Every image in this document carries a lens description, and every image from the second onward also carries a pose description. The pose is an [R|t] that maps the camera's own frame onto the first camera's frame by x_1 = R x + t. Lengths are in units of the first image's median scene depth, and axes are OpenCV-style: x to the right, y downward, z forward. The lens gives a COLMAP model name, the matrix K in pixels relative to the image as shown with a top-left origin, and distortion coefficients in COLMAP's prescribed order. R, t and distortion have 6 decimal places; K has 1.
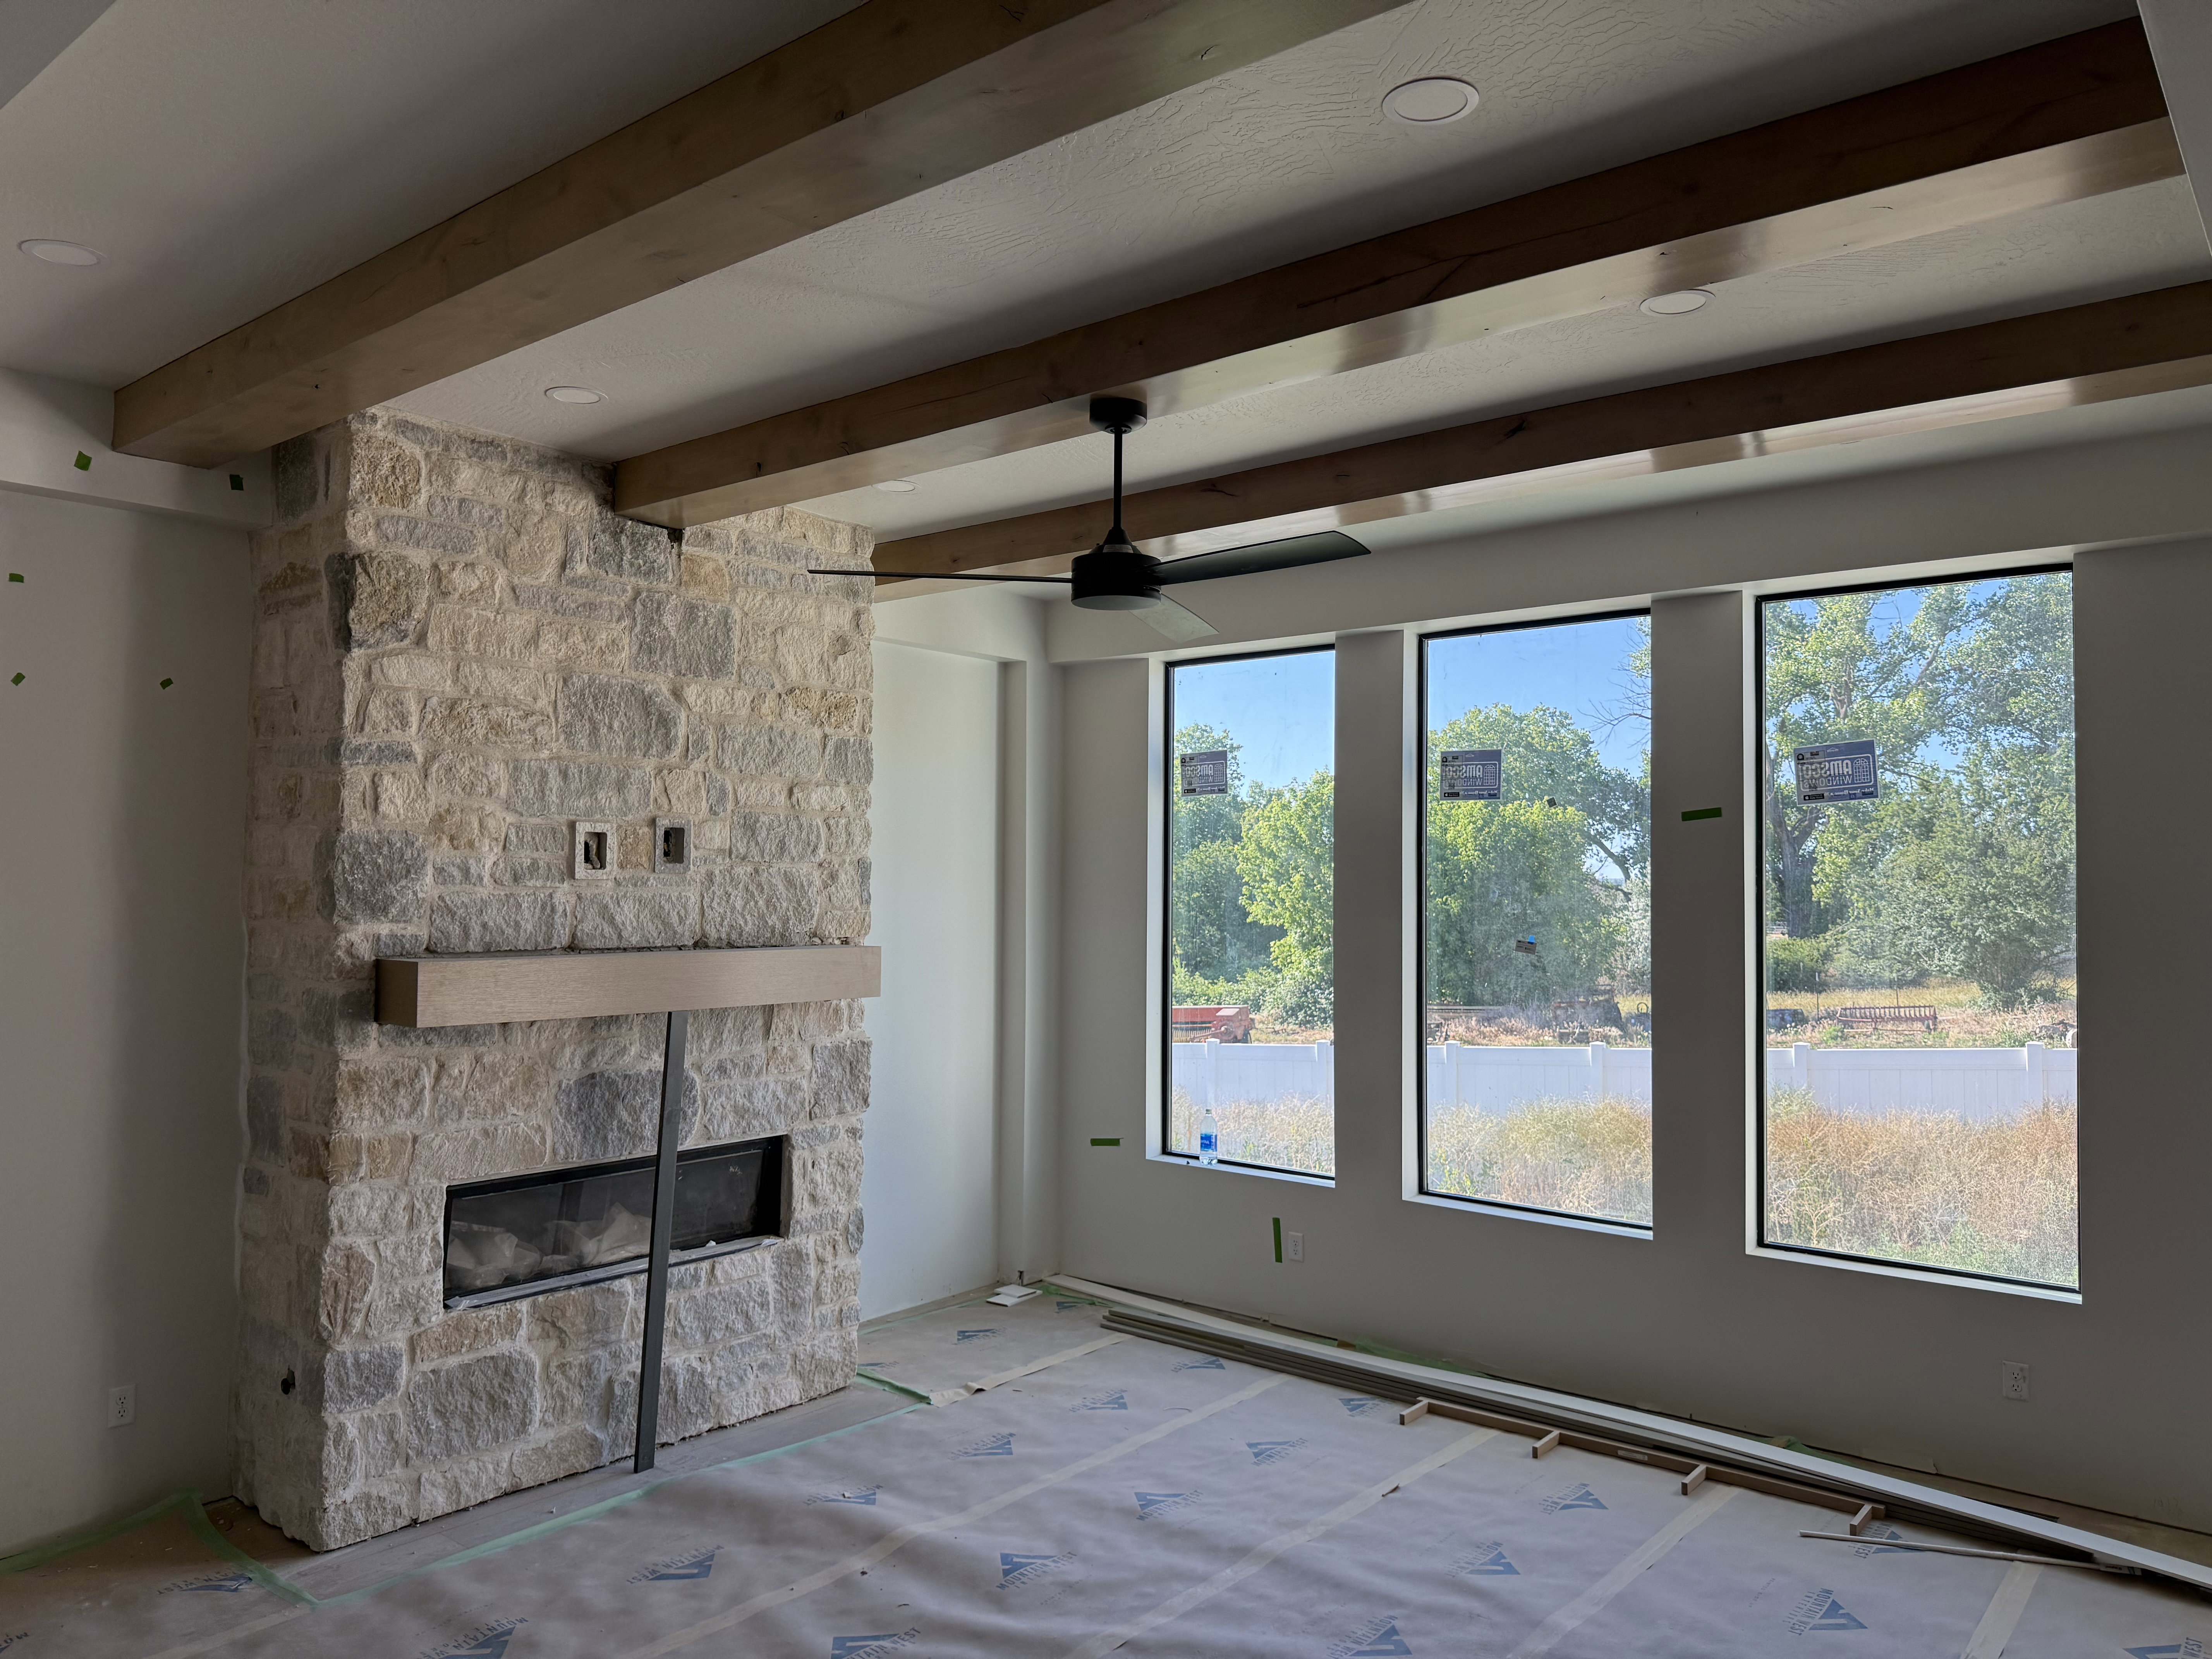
lens RADIAL K [[1562.7, 0, 1112.1], [0, 1562.7, 729.3], [0, 0, 1]] dist [0.093396, -0.104478]
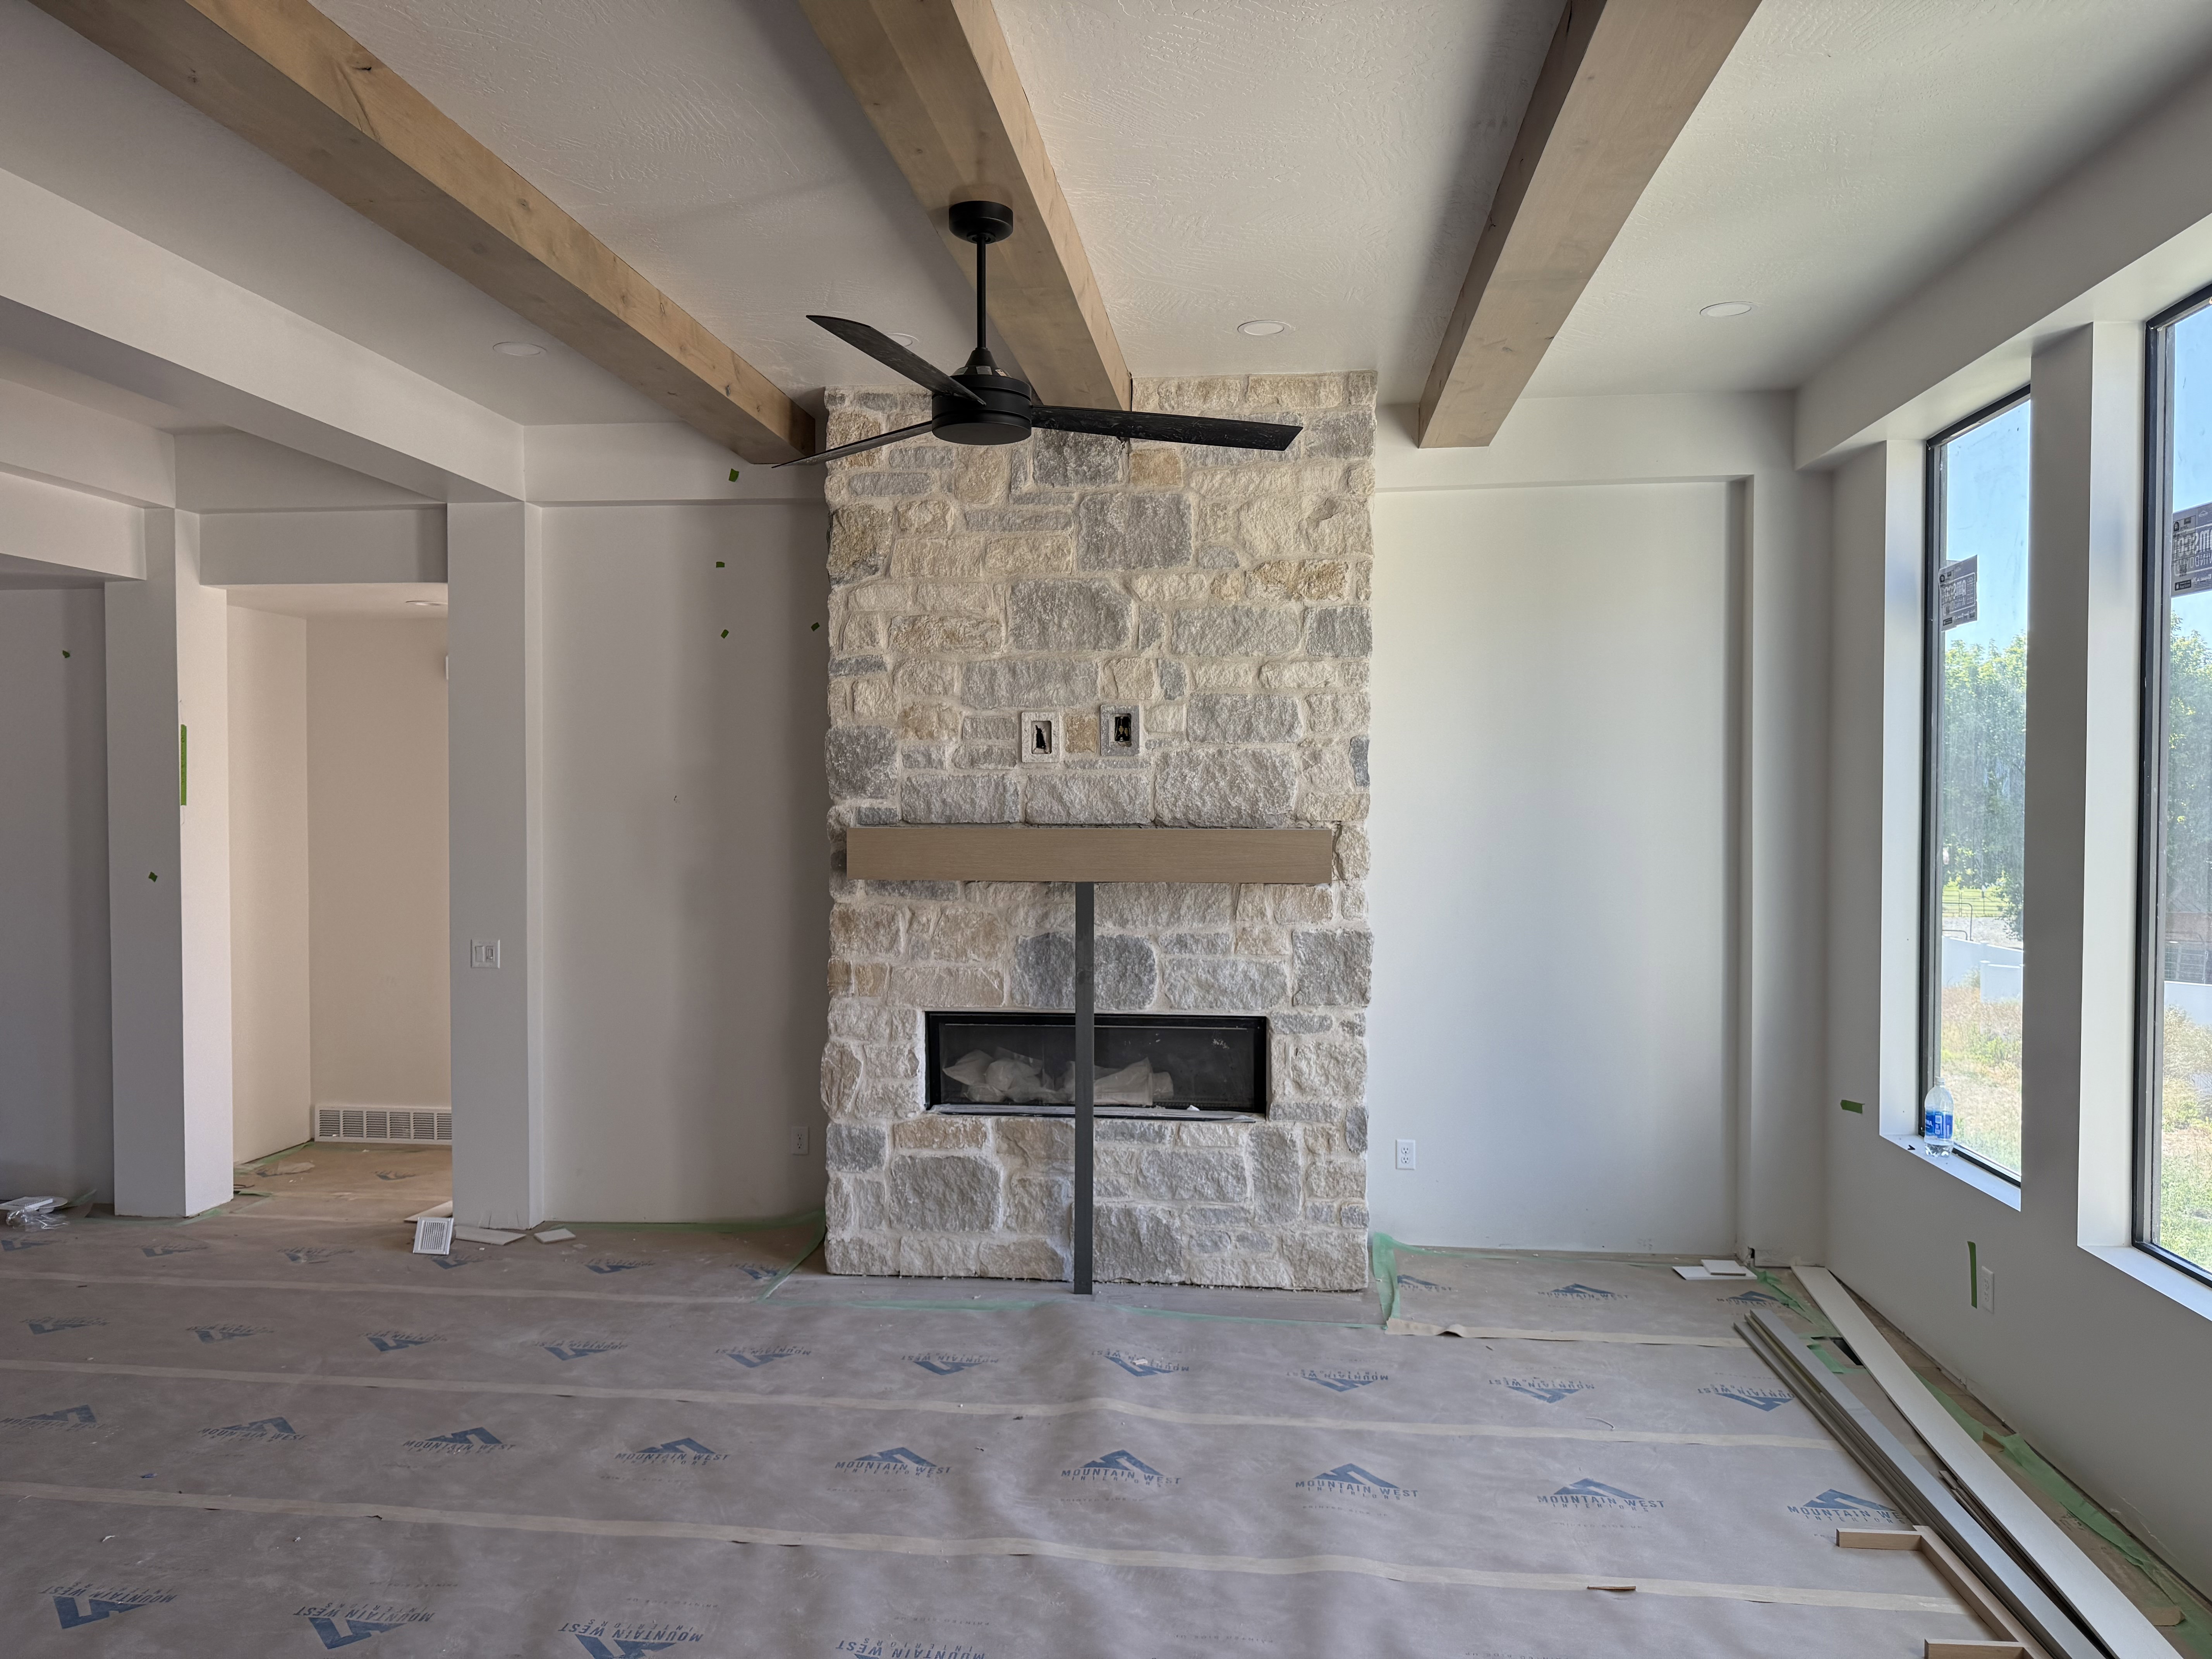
lens RADIAL K [[1562.7, 0, 1070.8], [0, 1562.7, 739.7], [0, 0, 1]] dist [0.093396, -0.104478]
pose [[0.542537, -0.039797, -0.839089, 0.622896], [0.089778, 0.995903, 0.010813, 0.070186], [0.835221, -0.081198, 0.543887, 0.423249]]
